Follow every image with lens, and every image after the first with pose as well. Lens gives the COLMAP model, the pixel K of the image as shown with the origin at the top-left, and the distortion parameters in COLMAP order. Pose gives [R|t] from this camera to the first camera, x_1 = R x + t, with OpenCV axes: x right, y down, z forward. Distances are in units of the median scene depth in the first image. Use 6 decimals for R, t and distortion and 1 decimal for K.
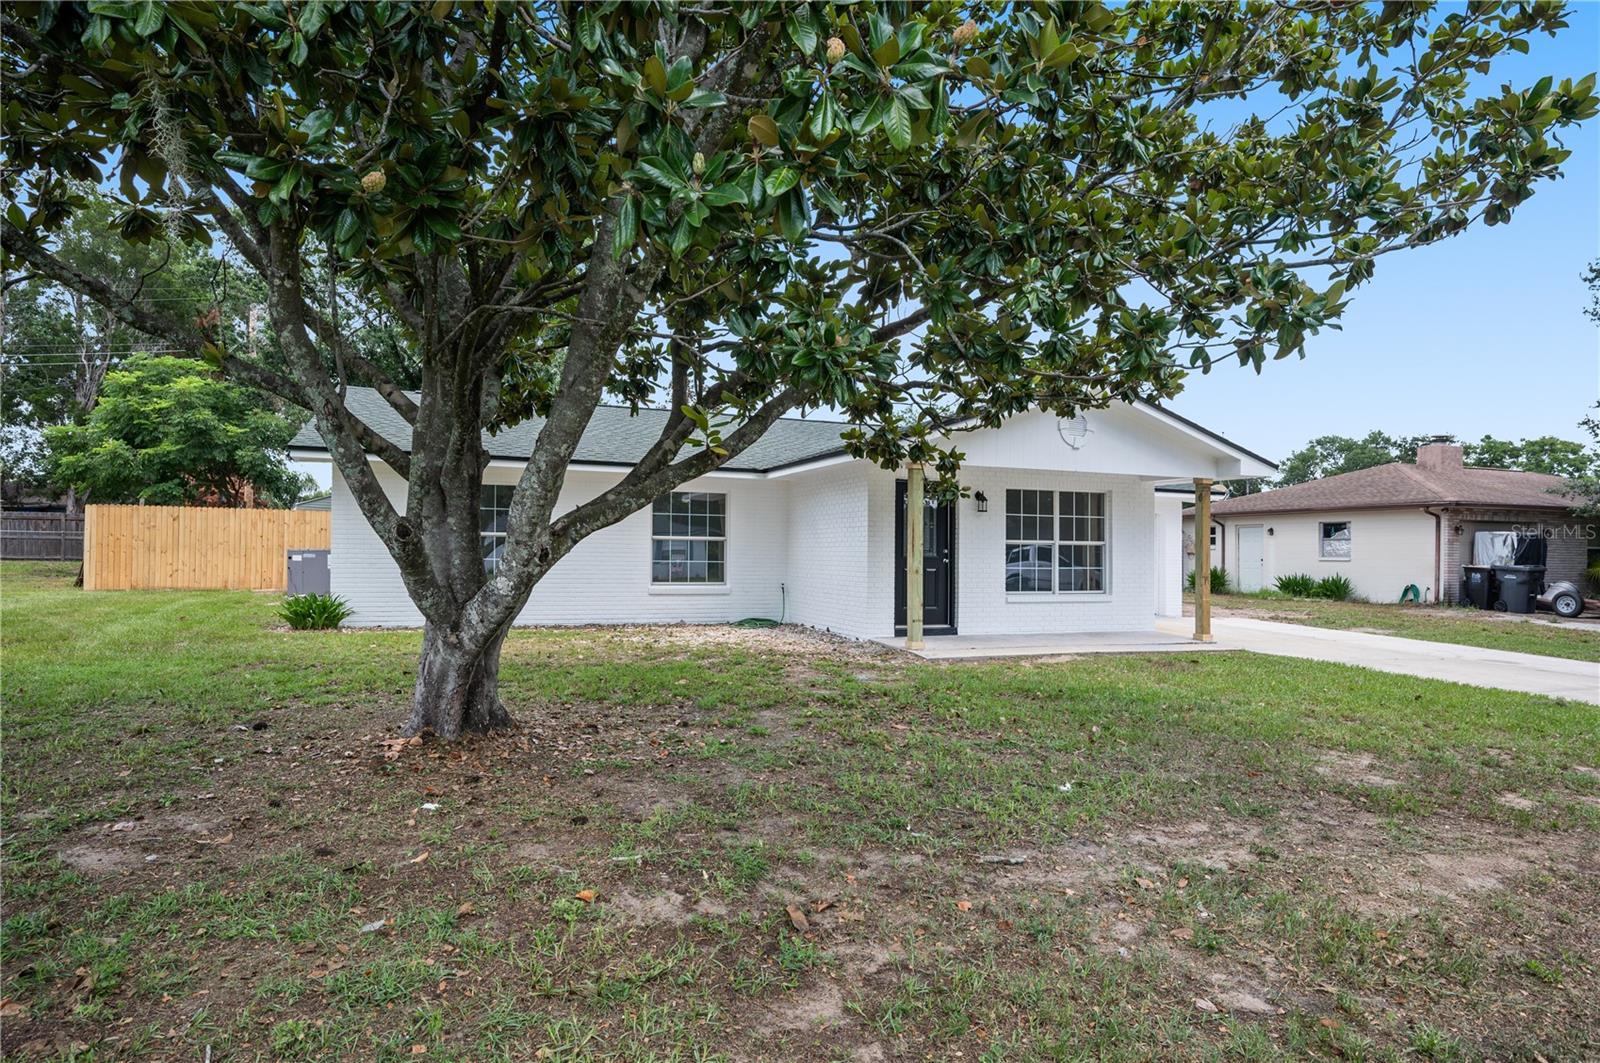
lens RADIAL K [[839.0, 0, 794.6], [0, 839.0, 536.7], [0, 0, 1]] dist [-0.002624, 0.000439]
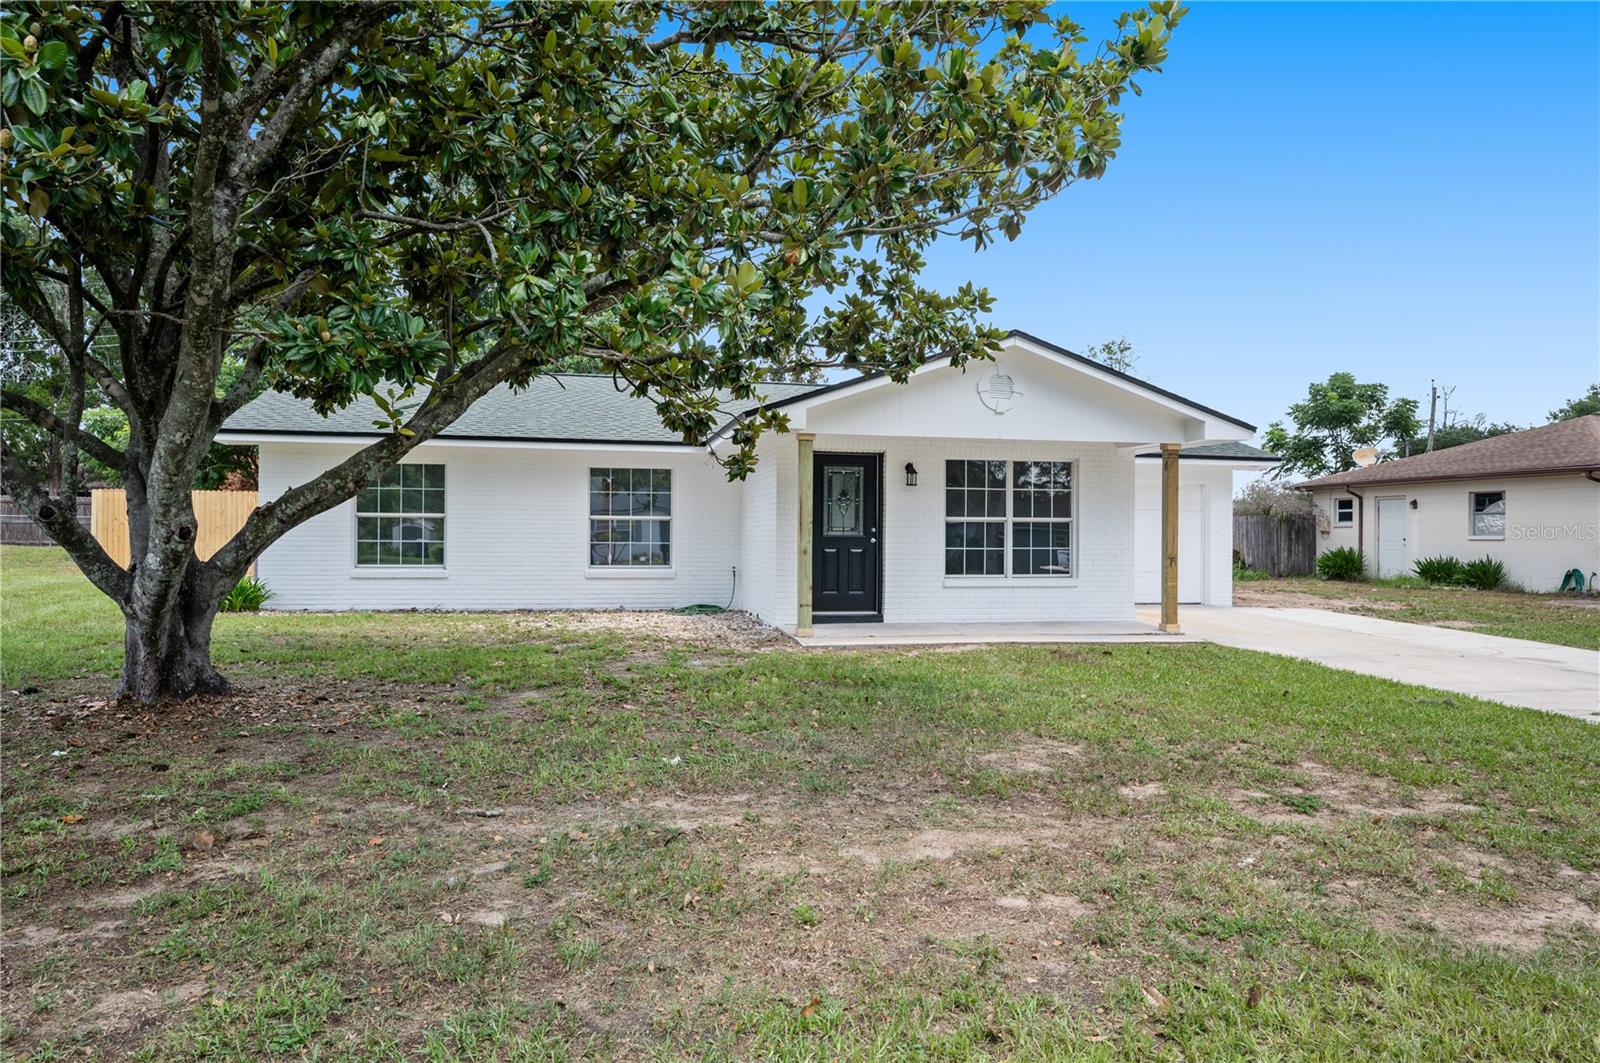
lens RADIAL K [[985.7, 0, 805.6], [0, 985.7, 525.5], [0, 0, 1]] dist [0.000278, 0.000626]
pose [[0.988775, -0.006594, -0.149268, 0.260933], [0.007997, 0.999929, 0.008800, 0.002638], [0.149199, -0.009895, 0.988758, -0.057743]]
